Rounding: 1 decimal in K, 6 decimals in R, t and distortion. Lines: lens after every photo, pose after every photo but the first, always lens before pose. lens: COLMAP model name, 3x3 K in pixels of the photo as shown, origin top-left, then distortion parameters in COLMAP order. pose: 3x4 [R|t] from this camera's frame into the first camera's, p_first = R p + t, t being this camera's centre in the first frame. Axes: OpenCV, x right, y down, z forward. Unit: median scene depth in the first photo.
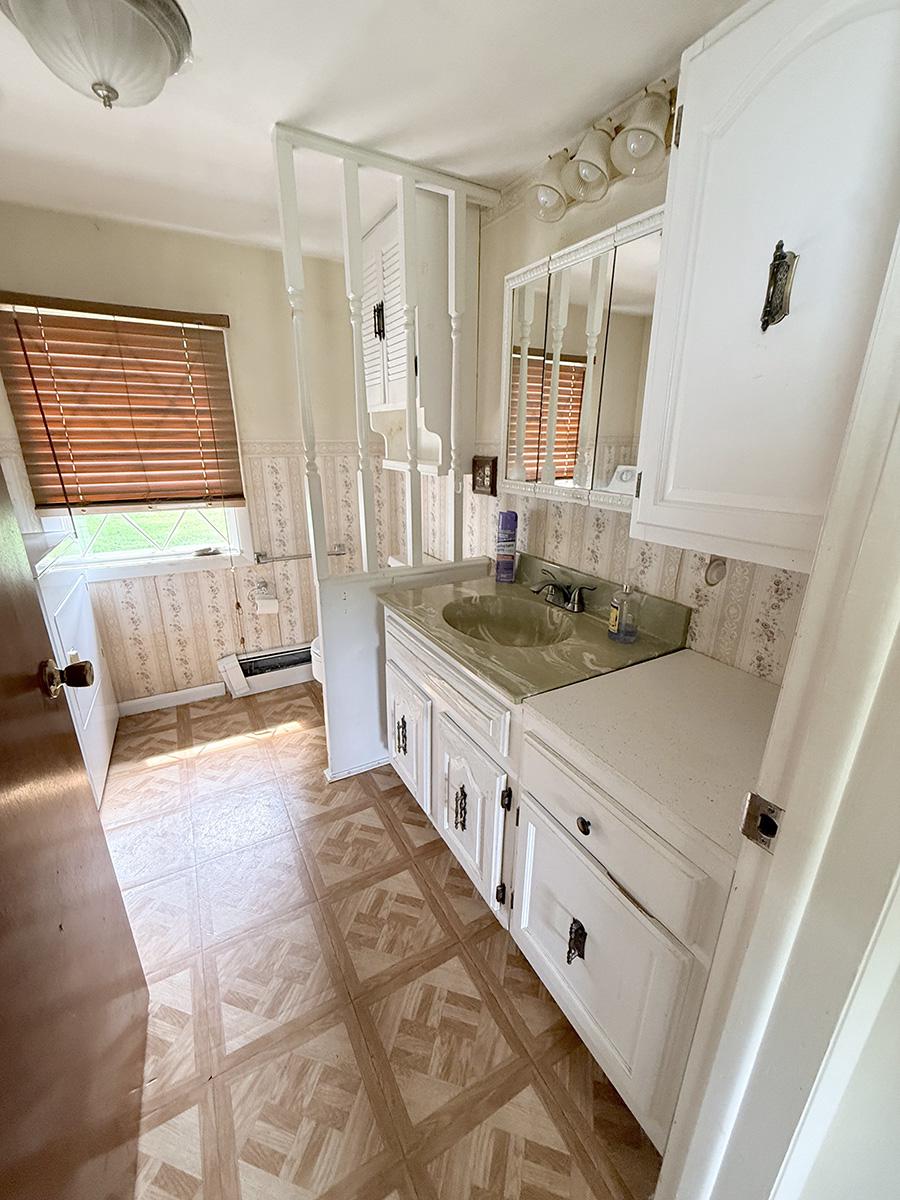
lens RADIAL K [[482.7, 0, 449.1], [0, 482.7, 601.0], [0, 0, 1]] dist [0.001107, -0.000075]
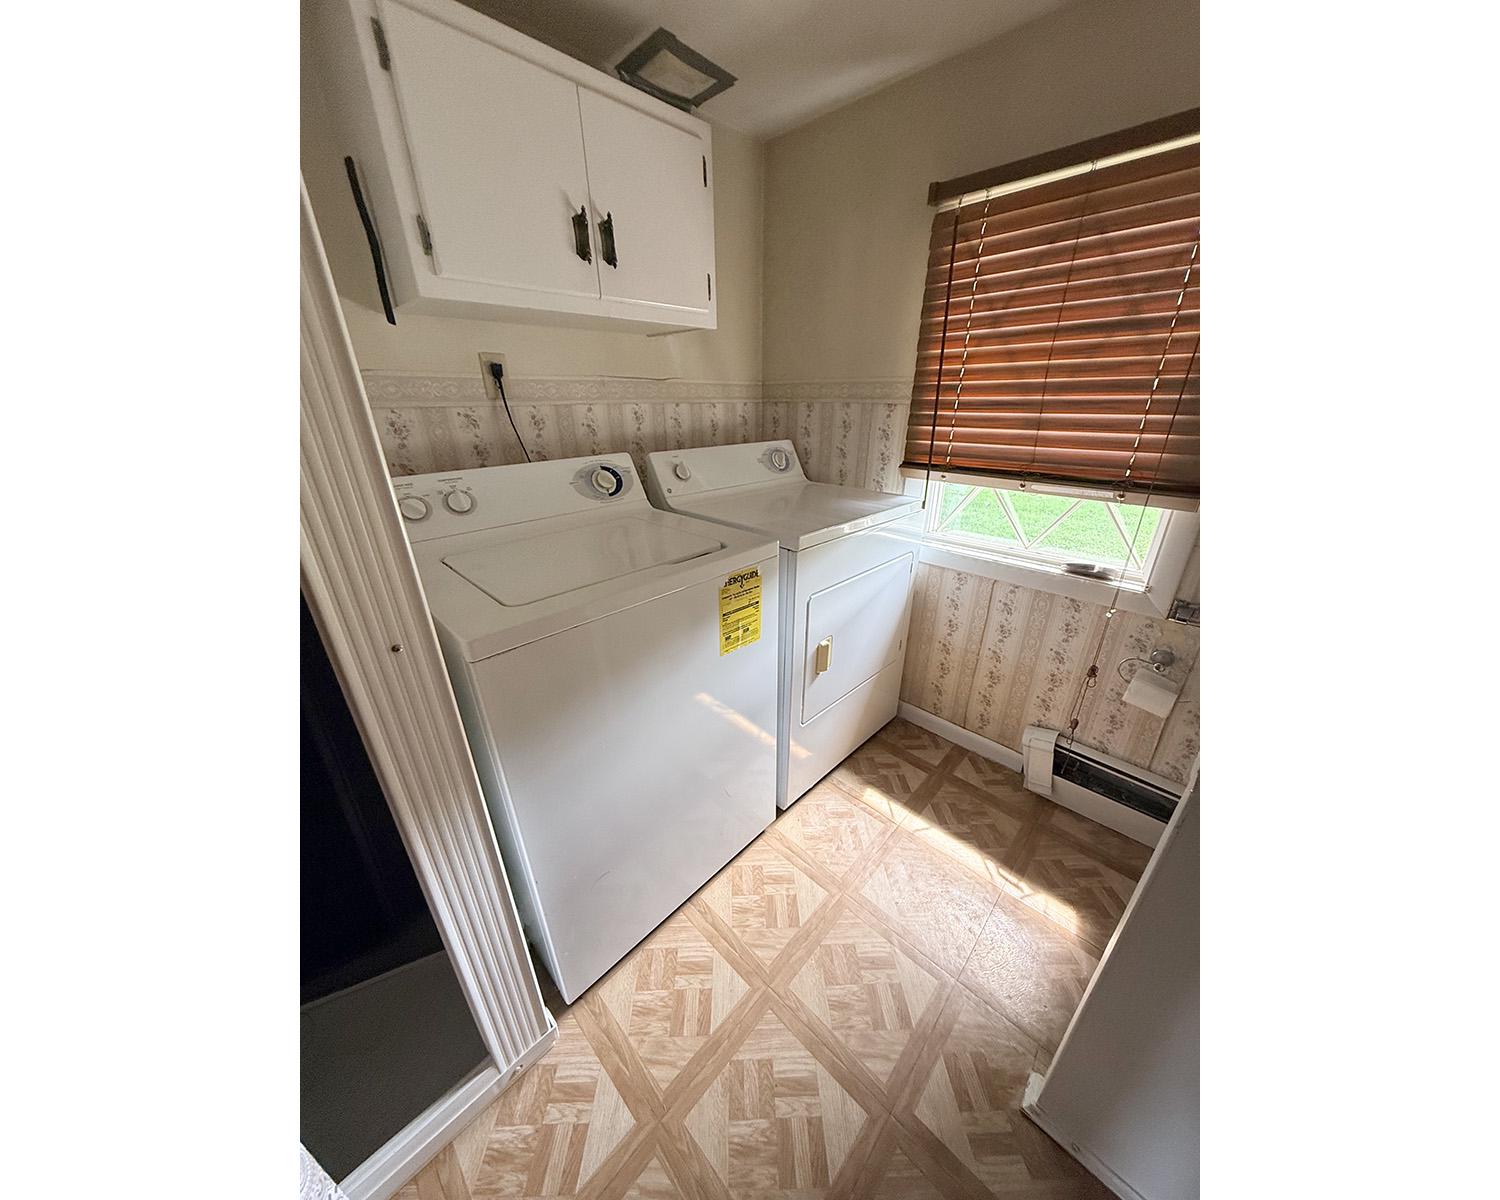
lens RADIAL K [[480.6, 0, 751.6], [0, 480.6, 600.9], [0, 0, 1]] dist [0.000668, -0.000064]
pose [[0.289298, 0.371232, -0.882323, -0.077010], [-0.297932, 0.910875, 0.285559, -0.116768], [0.909694, 0.180261, 0.374116, 0.407666]]
